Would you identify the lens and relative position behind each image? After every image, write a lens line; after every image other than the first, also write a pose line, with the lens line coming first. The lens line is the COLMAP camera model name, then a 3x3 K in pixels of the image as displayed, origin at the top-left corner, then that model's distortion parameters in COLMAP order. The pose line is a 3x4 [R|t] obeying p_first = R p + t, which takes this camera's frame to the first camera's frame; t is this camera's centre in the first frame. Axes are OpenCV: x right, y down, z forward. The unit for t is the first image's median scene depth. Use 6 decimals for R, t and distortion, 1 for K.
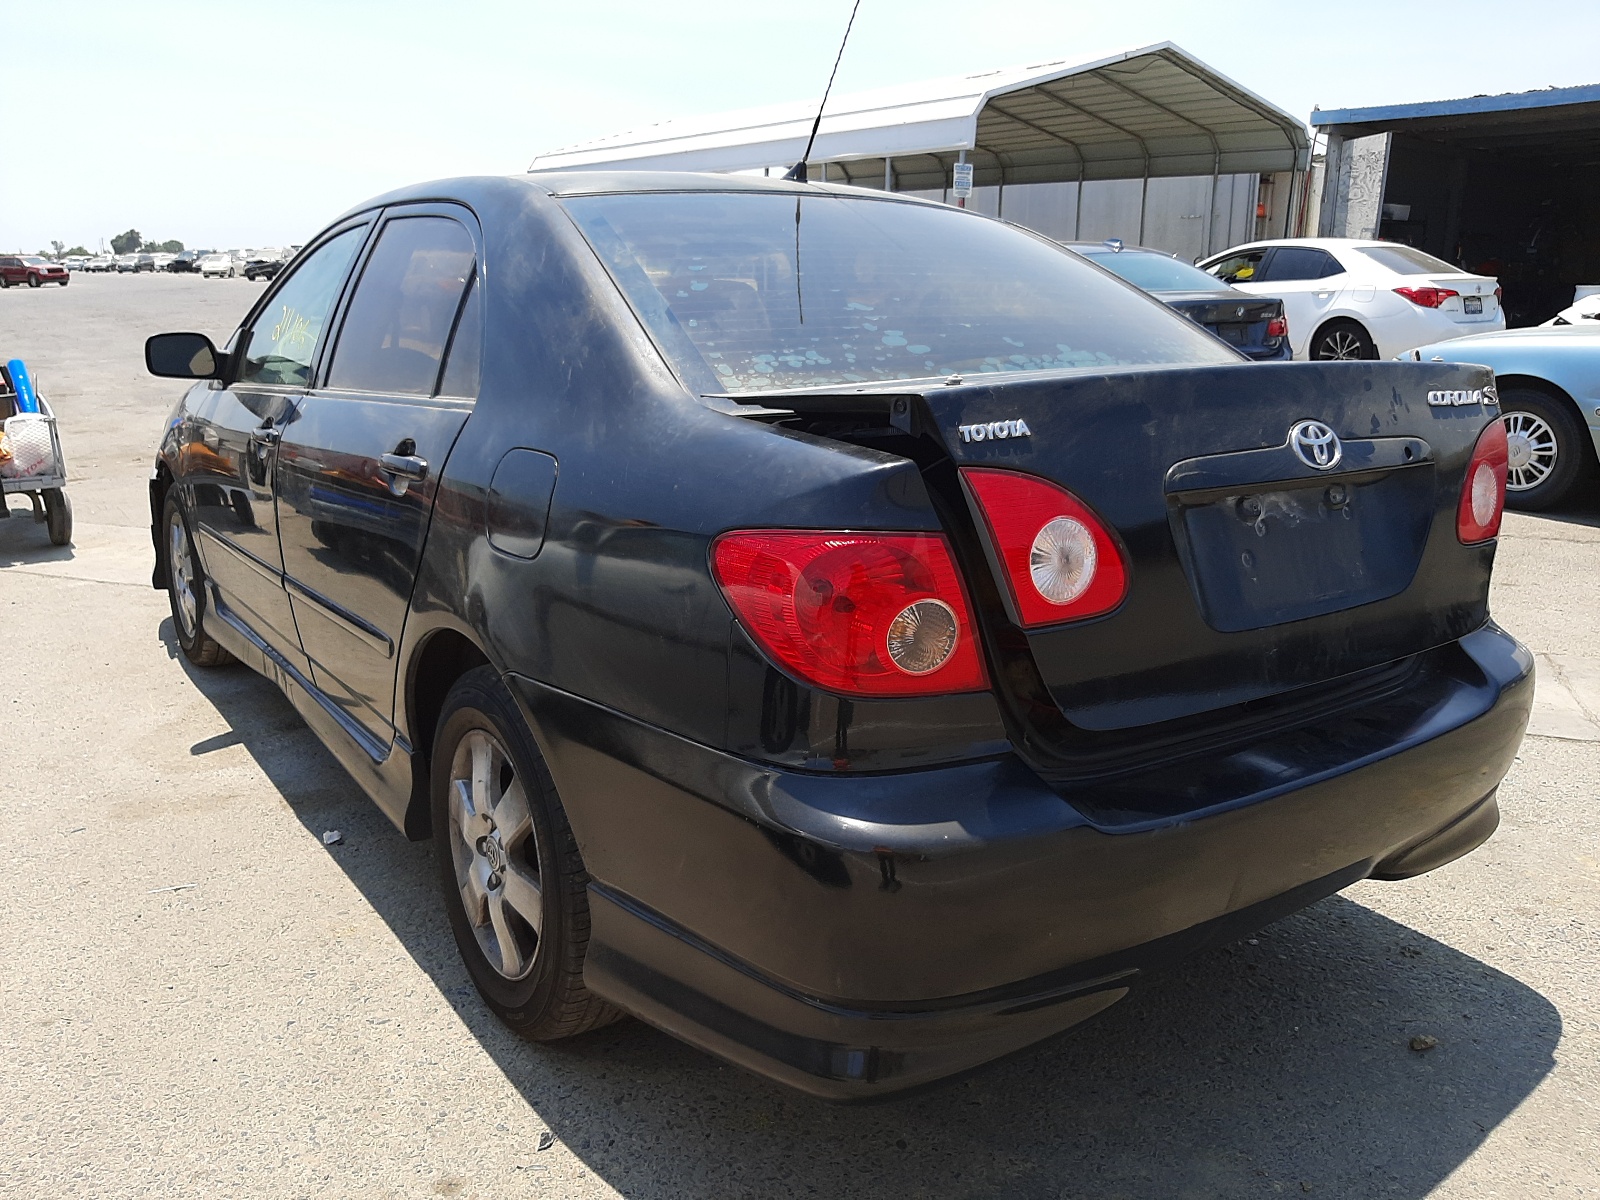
lens RADIAL K [[1281.2, 0, 790.6], [0, 1281.2, 601.4], [0, 0, 1]] dist [0.009020, -0.077493]
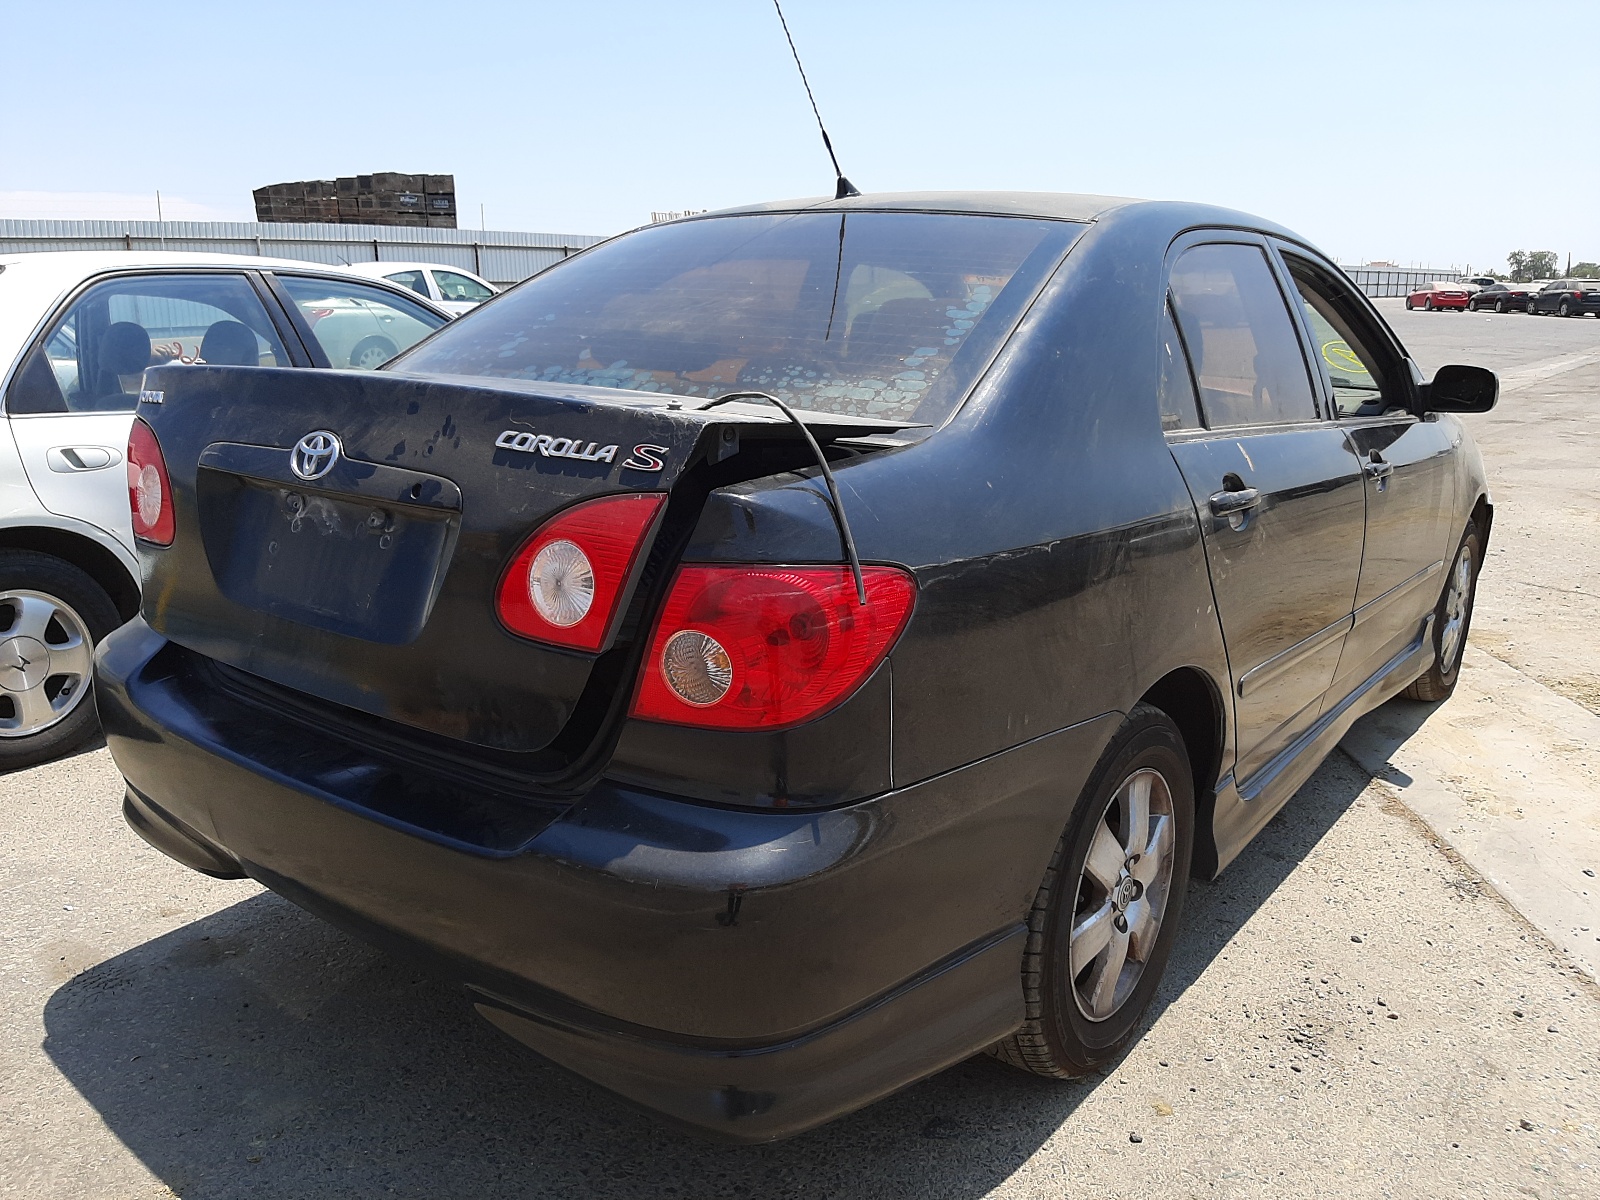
lens RADIAL K [[1281.2, 0, 799.4], [0, 1281.2, 603.9], [0, 0, 1]] dist [0.009020, -0.077493]
pose [[0.321464, 0.223490, -0.920170, 1.333766], [-0.240849, 0.959088, 0.148801, -0.226078], [0.915780, 0.173788, 0.362139, 0.904754]]
